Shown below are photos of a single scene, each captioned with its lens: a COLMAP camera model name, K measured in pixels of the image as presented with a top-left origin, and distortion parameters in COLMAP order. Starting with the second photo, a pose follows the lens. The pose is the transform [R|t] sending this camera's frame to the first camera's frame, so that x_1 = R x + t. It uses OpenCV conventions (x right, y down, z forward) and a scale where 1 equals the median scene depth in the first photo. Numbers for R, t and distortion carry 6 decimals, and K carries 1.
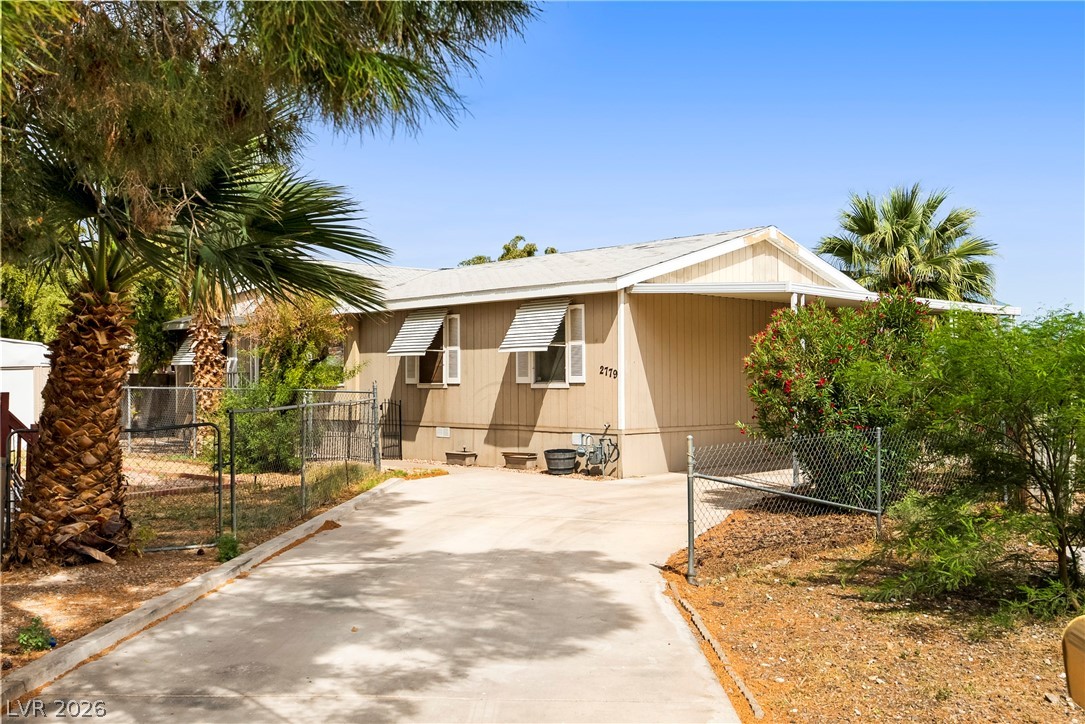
lens RADIAL K [[1093.0, 0, 542.5], [0, 1093.0, 362.0], [0, 0, 1]] dist [0.001918, 0.000259]
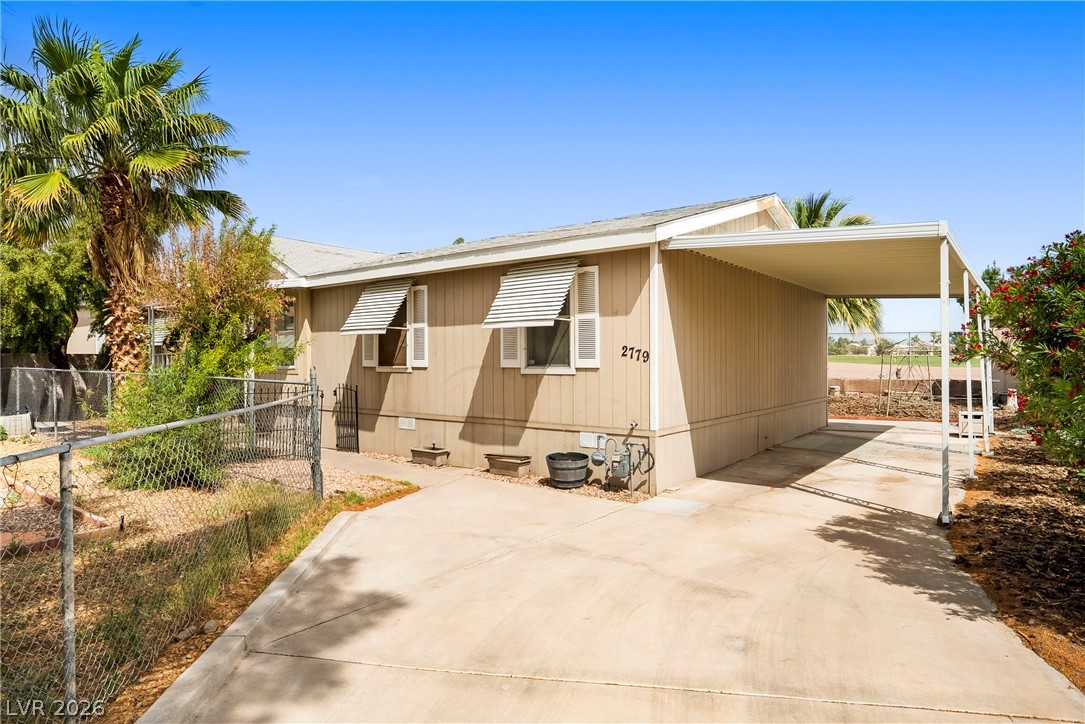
lens RADIAL K [[637.7, 0, 542.5], [0, 637.7, 362.0], [0, 0, 1]] dist [-0.057592, 0.000023]
pose [[0.989802, -0.001123, 0.142442, -0.059880], [-0.002386, 0.999698, 0.024462, 0.003776], [-0.142427, -0.024552, 0.989501, 0.518665]]
